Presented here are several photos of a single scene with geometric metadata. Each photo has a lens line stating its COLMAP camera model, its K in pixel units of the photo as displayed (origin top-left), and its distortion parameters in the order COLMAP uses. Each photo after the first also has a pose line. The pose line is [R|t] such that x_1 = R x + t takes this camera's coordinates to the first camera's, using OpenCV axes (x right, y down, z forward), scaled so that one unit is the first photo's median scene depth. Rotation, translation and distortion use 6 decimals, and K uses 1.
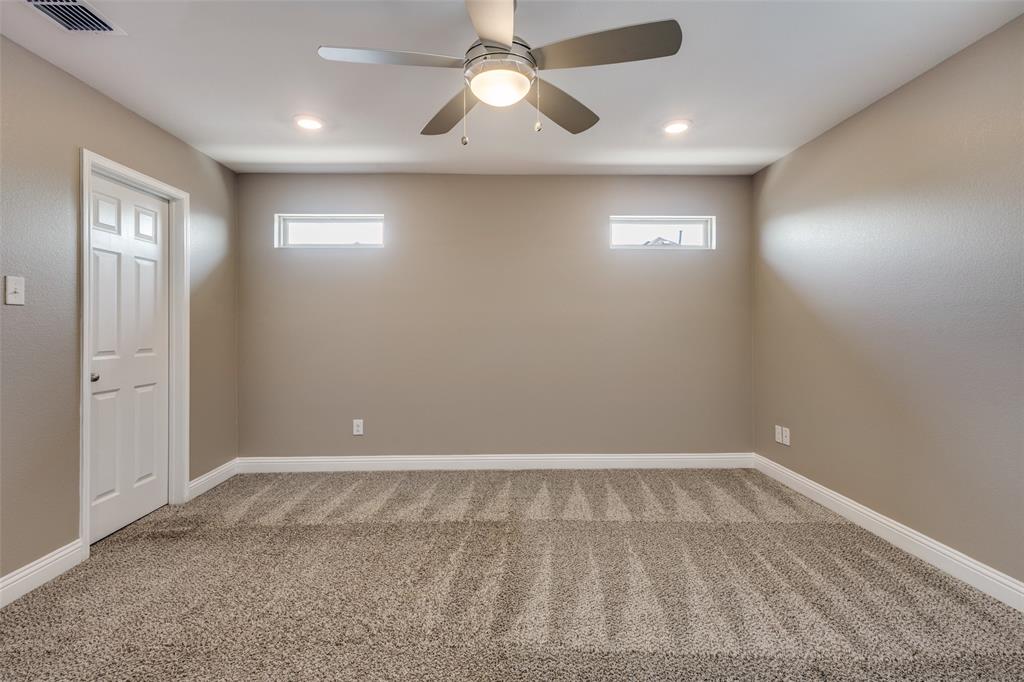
lens RADIAL K [[471.4, 0, 514.0], [0, 471.4, 338.3], [0, 0, 1]] dist [0.002771, -0.000491]
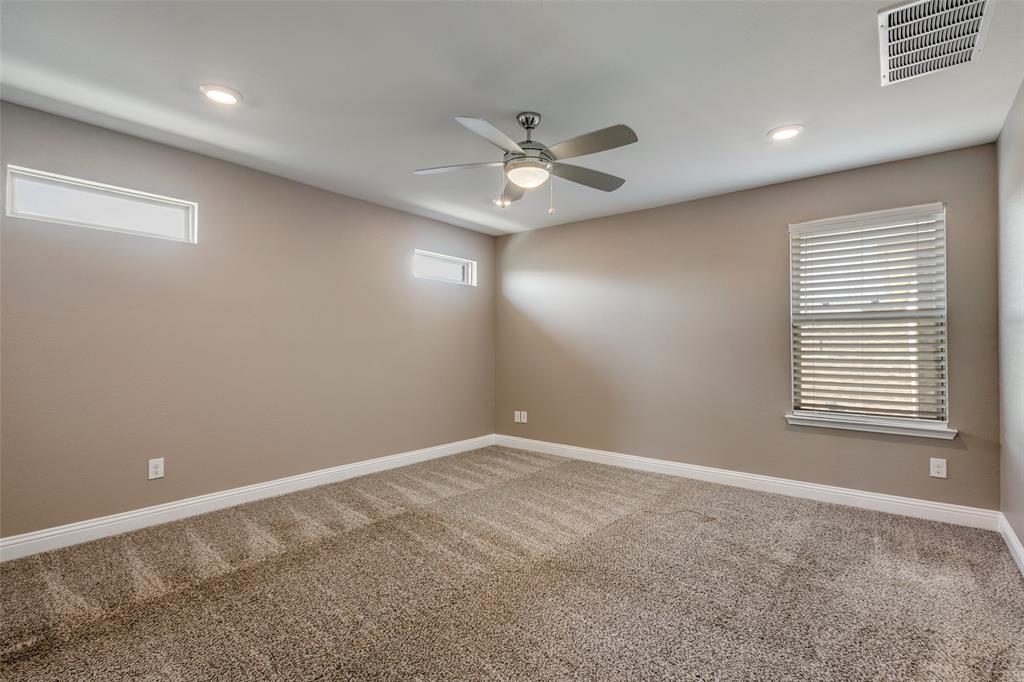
lens RADIAL K [[471.4, 0, 514.0], [0, 471.4, 338.3], [0, 0, 1]] dist [0.002771, -0.000491]
pose [[0.655664, 0.016516, 0.754872, -0.646831], [0.015767, 0.999243, -0.035557, 0.013622], [-0.754888, 0.035216, 0.654907, 0.044284]]
